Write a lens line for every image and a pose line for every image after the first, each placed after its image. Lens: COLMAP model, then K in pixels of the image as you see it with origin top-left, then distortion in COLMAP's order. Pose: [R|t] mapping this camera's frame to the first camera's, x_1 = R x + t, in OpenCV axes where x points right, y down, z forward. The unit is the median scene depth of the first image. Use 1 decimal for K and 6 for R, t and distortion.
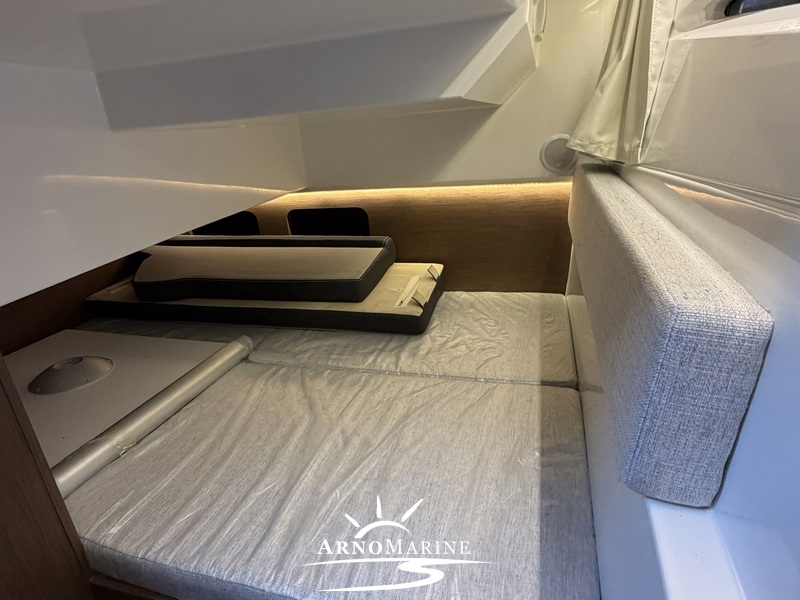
lens RADIAL K [[452.6, 0, 400.0], [0, 452.6, 300.0], [0, 0, 1]] dist [0.000419, -0.000100]
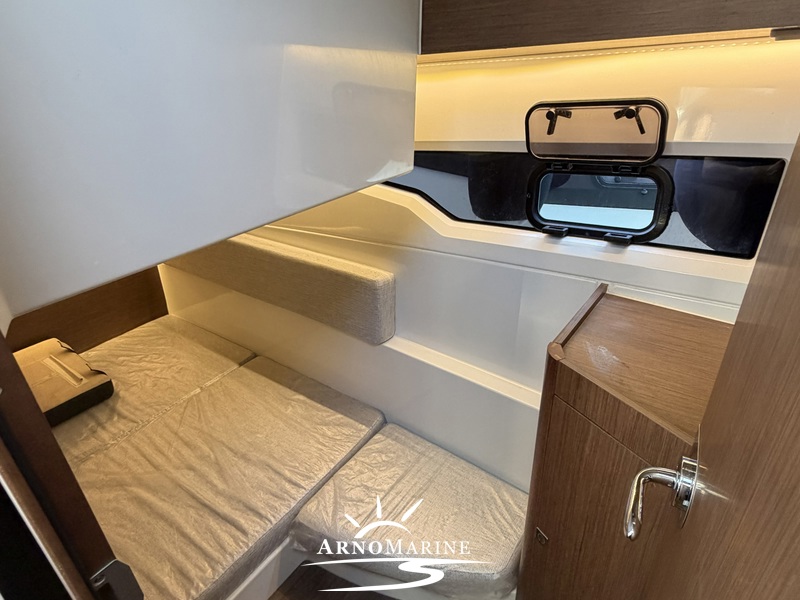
lens RADIAL K [[452.6, 0, 400.0], [0, 452.6, 300.0], [0, 0, 1]] dist [0.000419, -0.000100]
pose [[0.345227, -0.378650, 0.858745, -0.797497], [0.356390, 0.899352, 0.253282, -0.227368], [-0.868219, 0.218608, 0.445427, -0.207031]]
